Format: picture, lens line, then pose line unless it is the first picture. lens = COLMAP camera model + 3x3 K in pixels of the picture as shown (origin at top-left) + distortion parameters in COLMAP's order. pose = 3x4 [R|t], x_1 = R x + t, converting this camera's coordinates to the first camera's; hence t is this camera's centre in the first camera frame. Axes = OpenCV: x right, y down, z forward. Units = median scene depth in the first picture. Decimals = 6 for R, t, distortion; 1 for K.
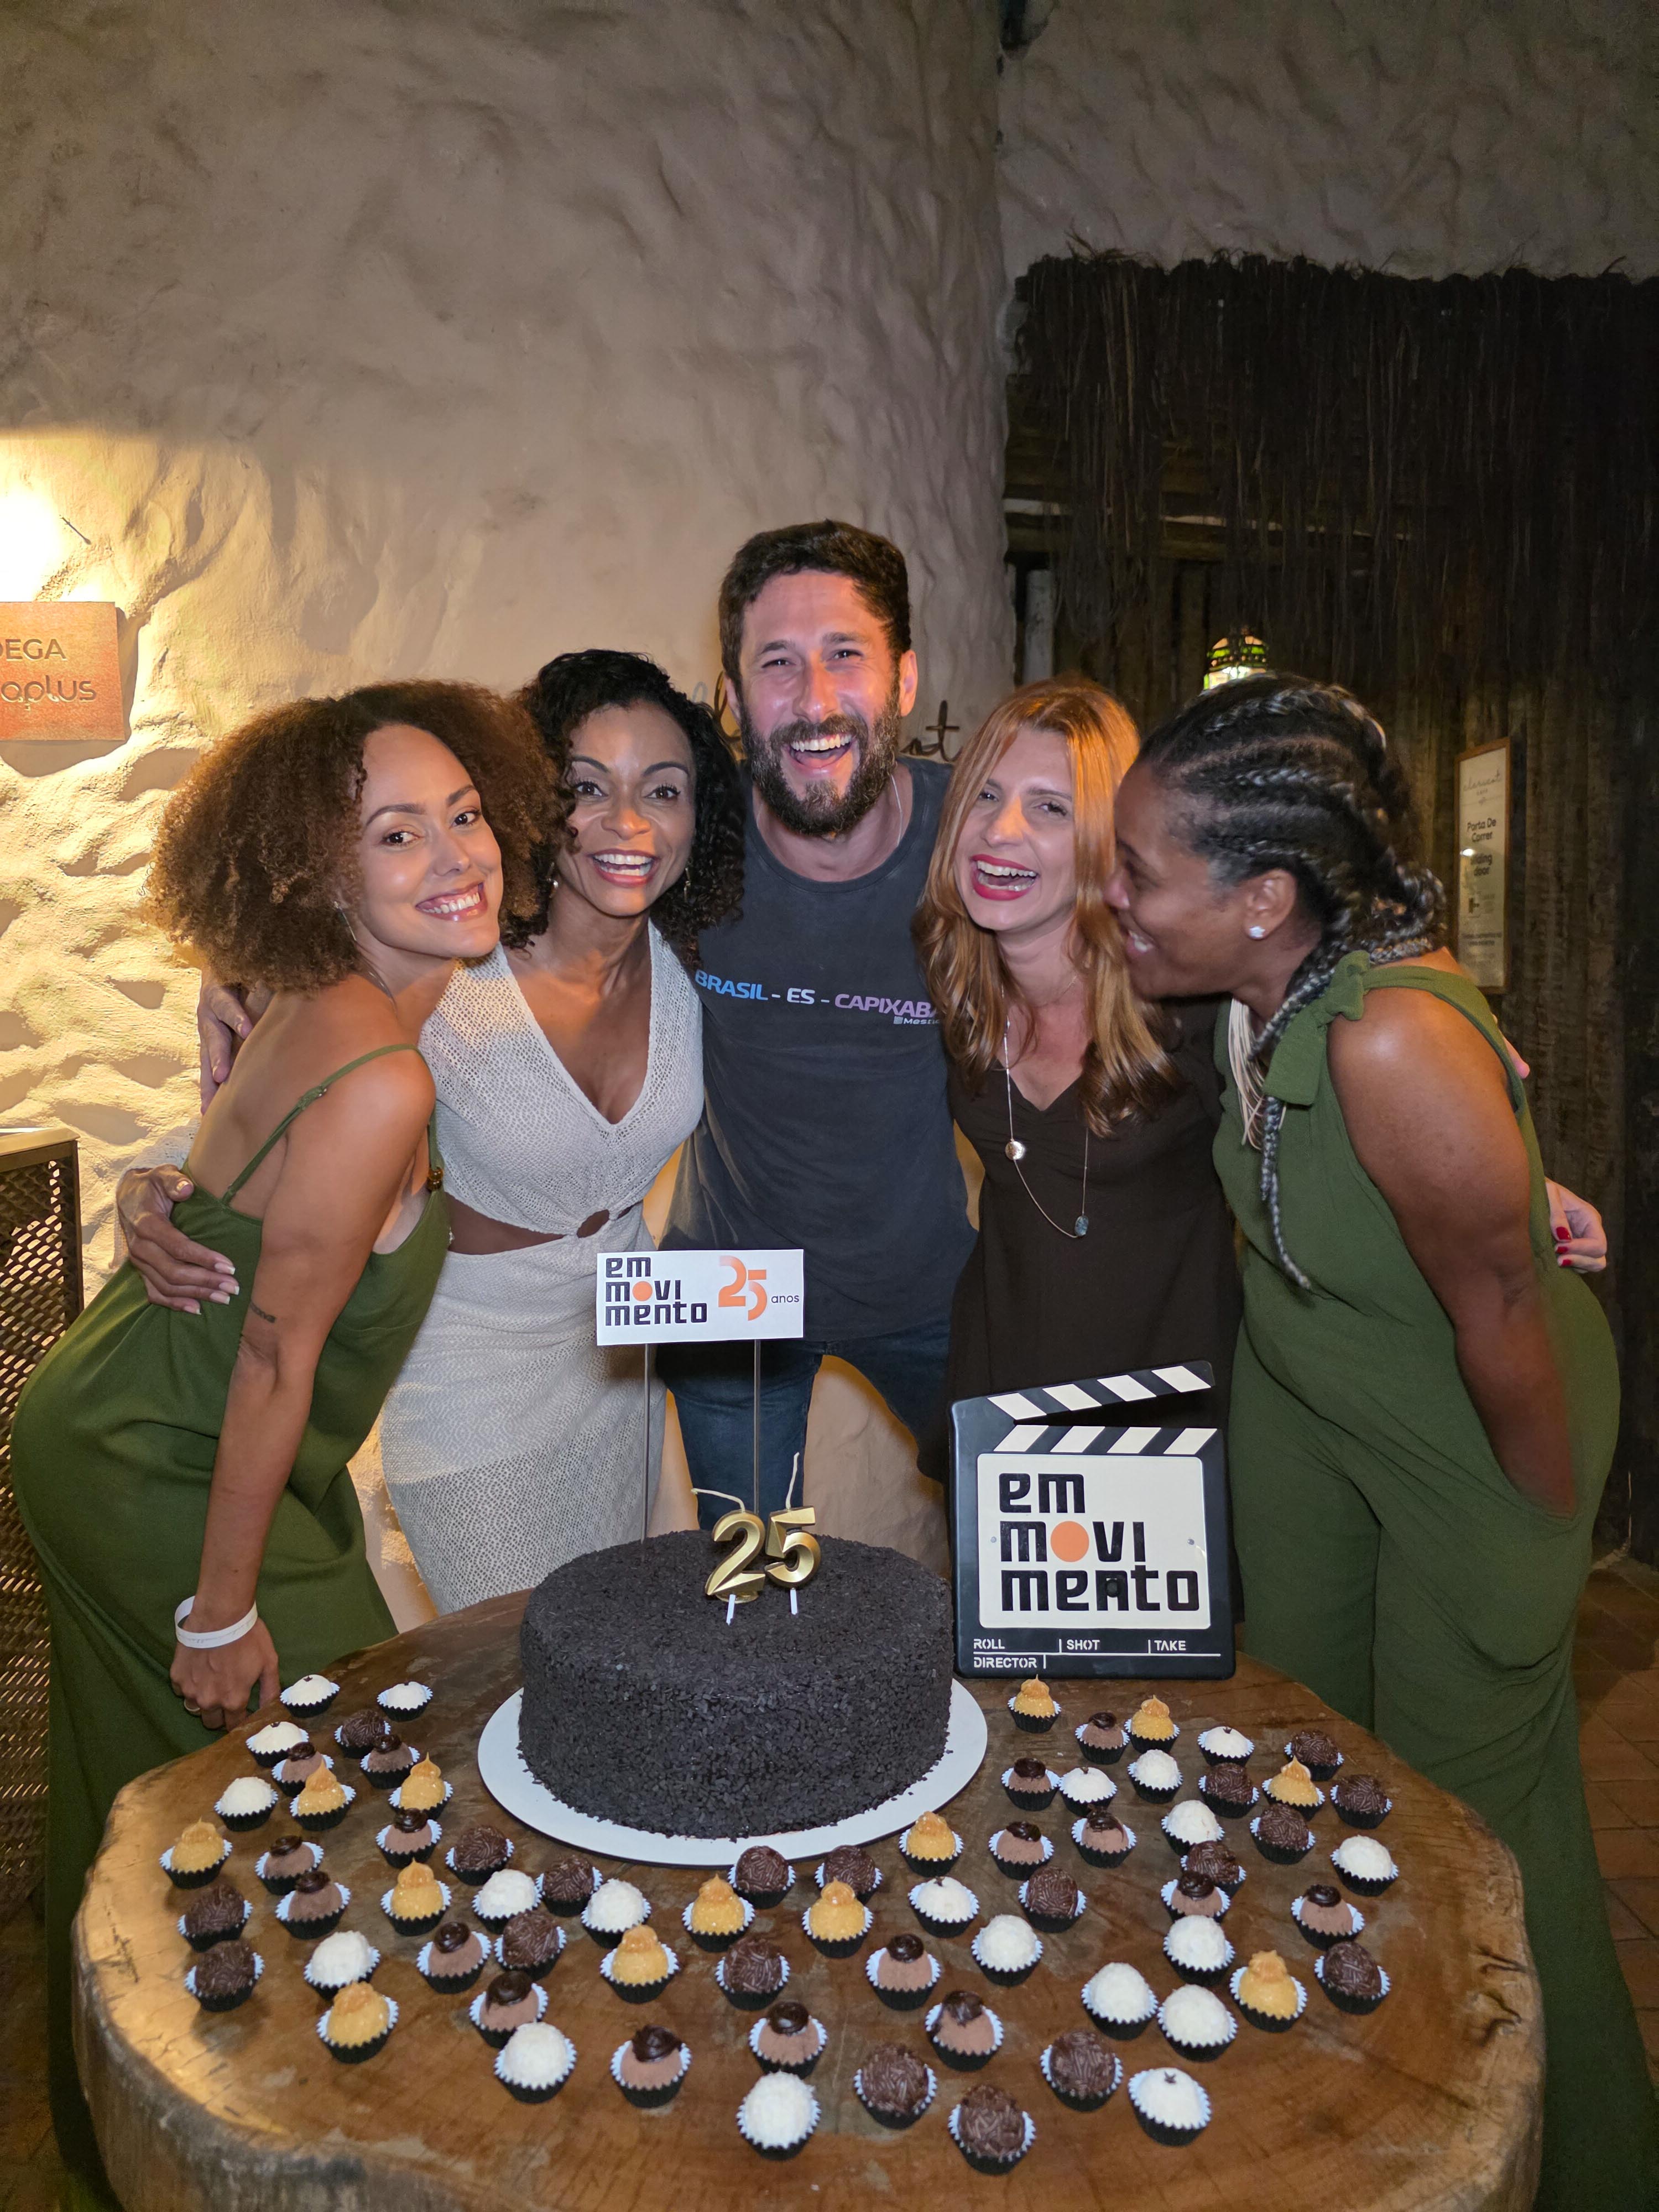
lens RADIAL K [[1474.9, 0, 829.8], [0, 1474.9, 1095.0], [0, 0, 1]] dist [0.045537, -0.037973]
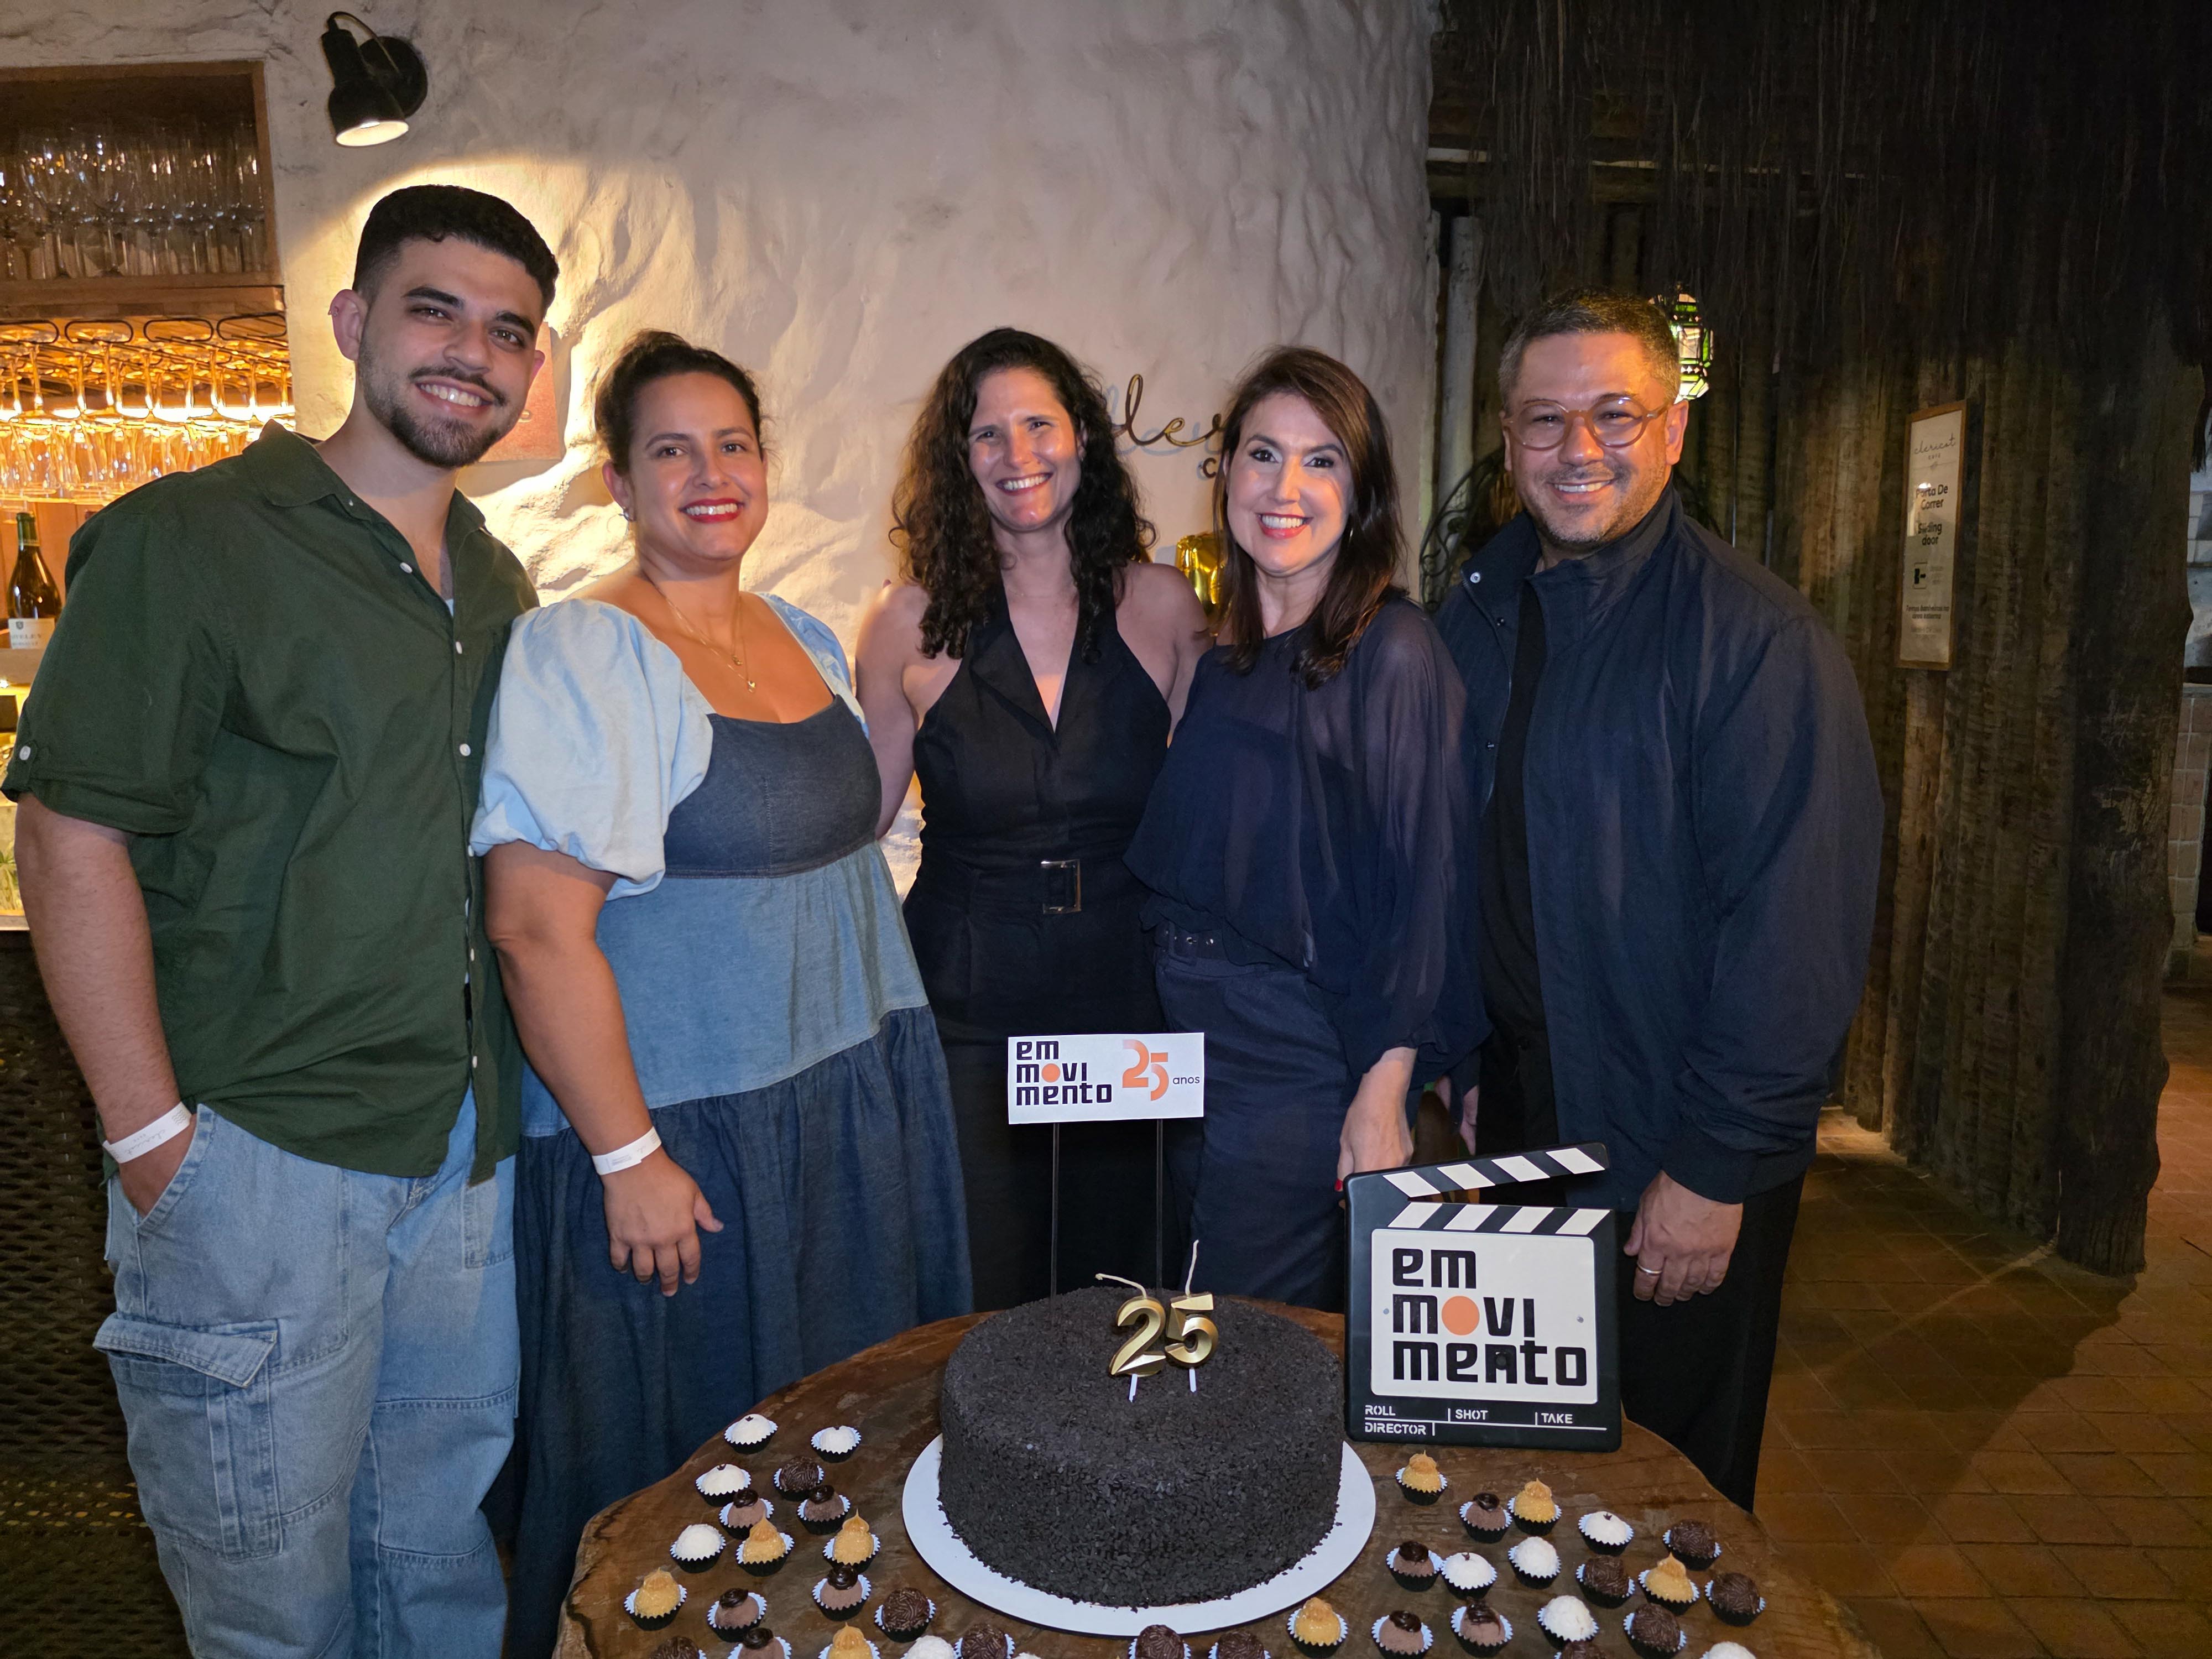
lens RADIAL K [[1487.0, 0, 1114.9], [0, 1487.0, 815.9], [0, 0, 1]] dist [0.028742, -0.021128]
pose [[0.996283, 0.009539, -0.085608, 0.007084], [-0.003853, 0.997790, 0.066334, -0.117594], [0.086052, -0.065758, 0.994118, -0.037387]]
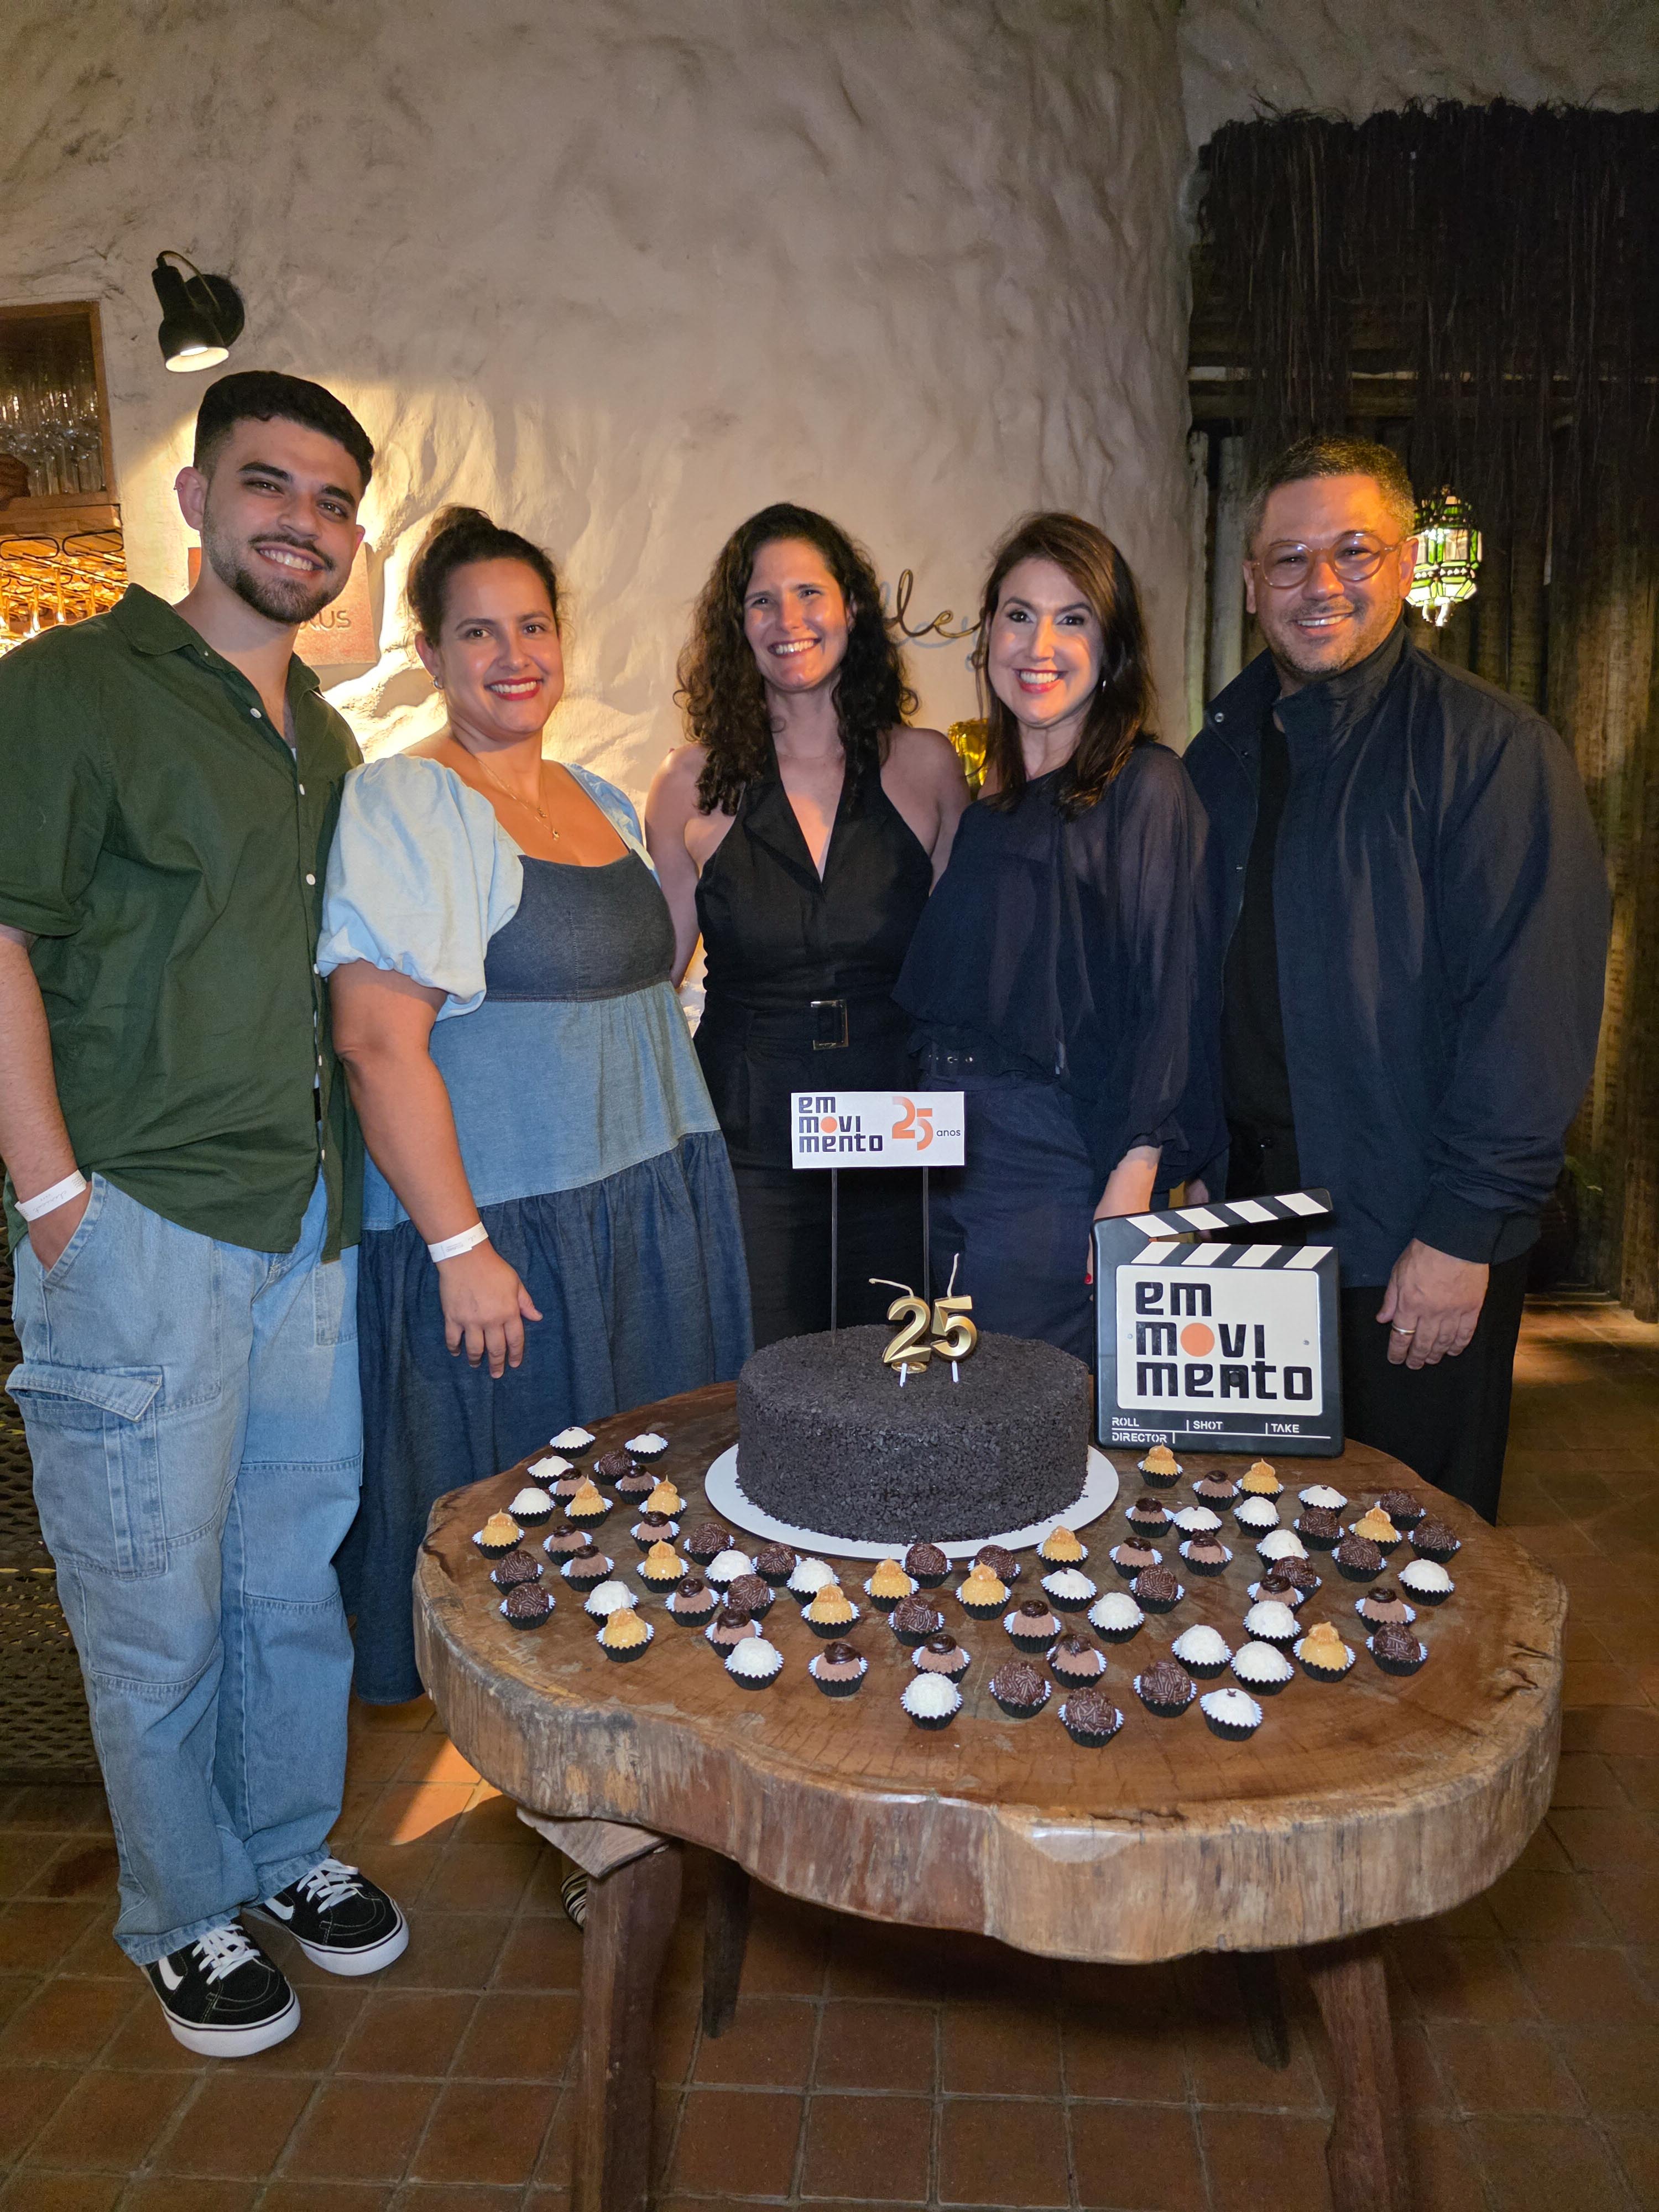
lens RADIAL K [[1477.0, 0, 828.1], [0, 1477.0, 1092.1], [0, 0, 1]] dist [0.050103, -0.045894]
pose [[0.990722, -0.003811, -0.135847, 0.034066], [0.013536, 0.997403, 0.070741, 0.021534], [0.135225, -0.071923, 0.988201, -0.177766]]
